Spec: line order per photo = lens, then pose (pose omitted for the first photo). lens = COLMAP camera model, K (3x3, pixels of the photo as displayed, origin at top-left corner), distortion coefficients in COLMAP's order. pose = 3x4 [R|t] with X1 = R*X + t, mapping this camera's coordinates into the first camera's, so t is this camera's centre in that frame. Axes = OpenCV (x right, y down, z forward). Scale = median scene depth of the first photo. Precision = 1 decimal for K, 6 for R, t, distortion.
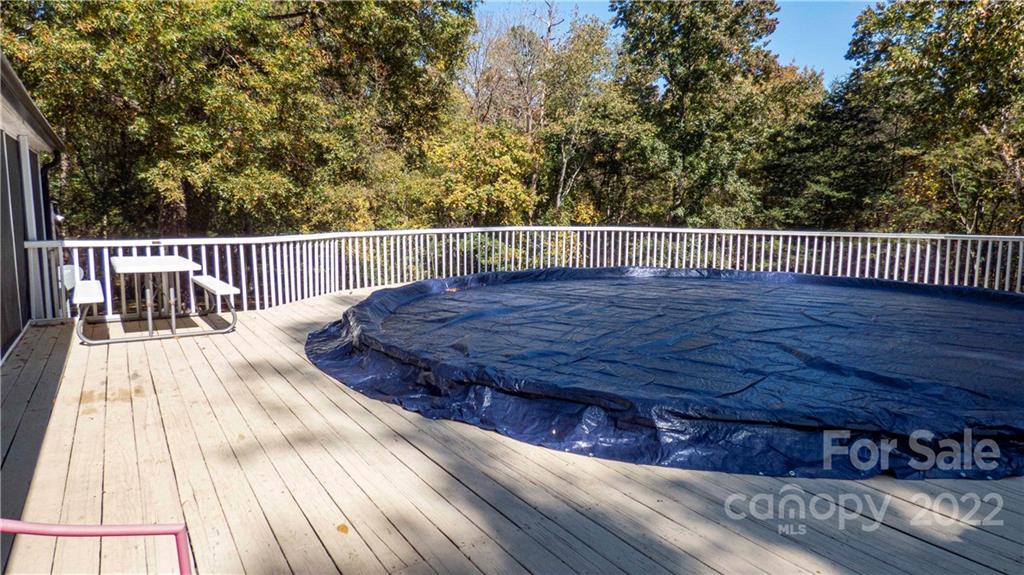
lens RADIAL K [[614.6, 0, 520.0], [0, 614.6, 287.6], [0, 0, 1]] dist [-0.014379, 0.003284]
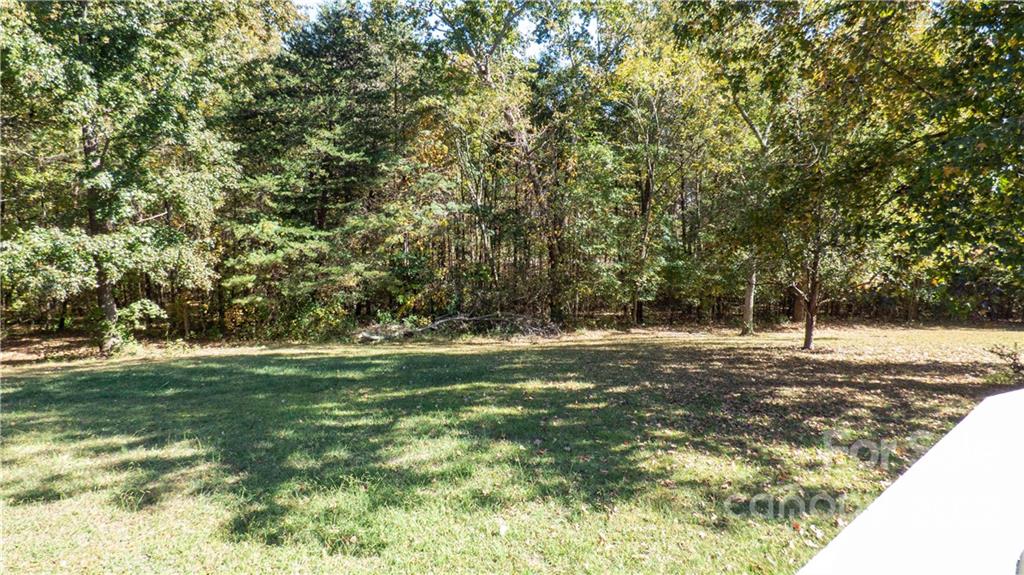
lens RADIAL K [[614.6, 0, 516.4], [0, 614.6, 281.8], [0, 0, 1]] dist [-0.014379, 0.003284]
pose [[0.655224, -0.121396, 0.745617, 0.083205], [0.091725, 0.992486, 0.080984, -0.043249], [-0.749846, 0.015329, 0.661435, 0.358974]]
